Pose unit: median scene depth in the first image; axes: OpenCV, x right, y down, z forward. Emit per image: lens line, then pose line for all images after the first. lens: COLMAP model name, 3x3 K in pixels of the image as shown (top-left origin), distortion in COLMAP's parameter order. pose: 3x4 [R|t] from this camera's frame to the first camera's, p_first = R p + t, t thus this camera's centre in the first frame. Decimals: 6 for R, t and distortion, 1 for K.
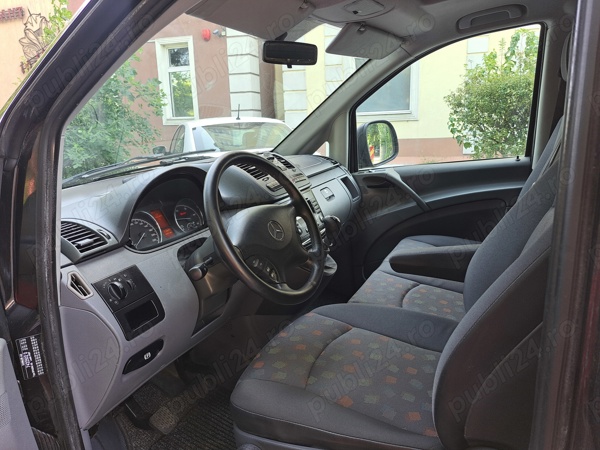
lens RADIAL K [[415.3, 0, 300.0], [0, 415.3, 225.0], [0, 0, 1]] dist [0.009936, 0.007634]
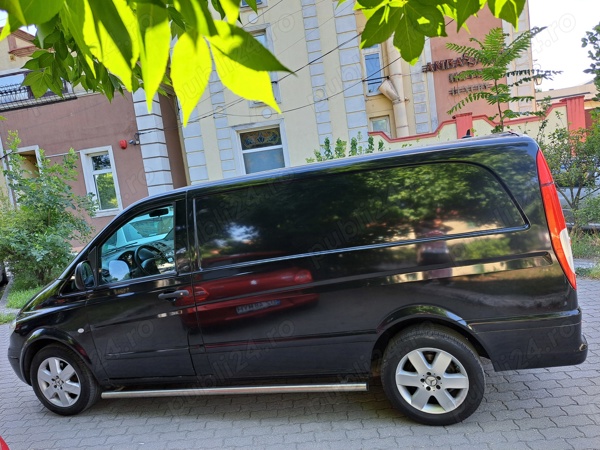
lens RADIAL K [[415.3, 0, 300.0], [0, 415.3, 225.0], [0, 0, 1]] dist [0.009936, 0.007634]
pose [[0.978368, -0.123552, 0.165923, 0.076096], [0.146912, 0.979646, -0.136790, 0.043803], [-0.145645, 0.158207, 0.976605, -0.346610]]
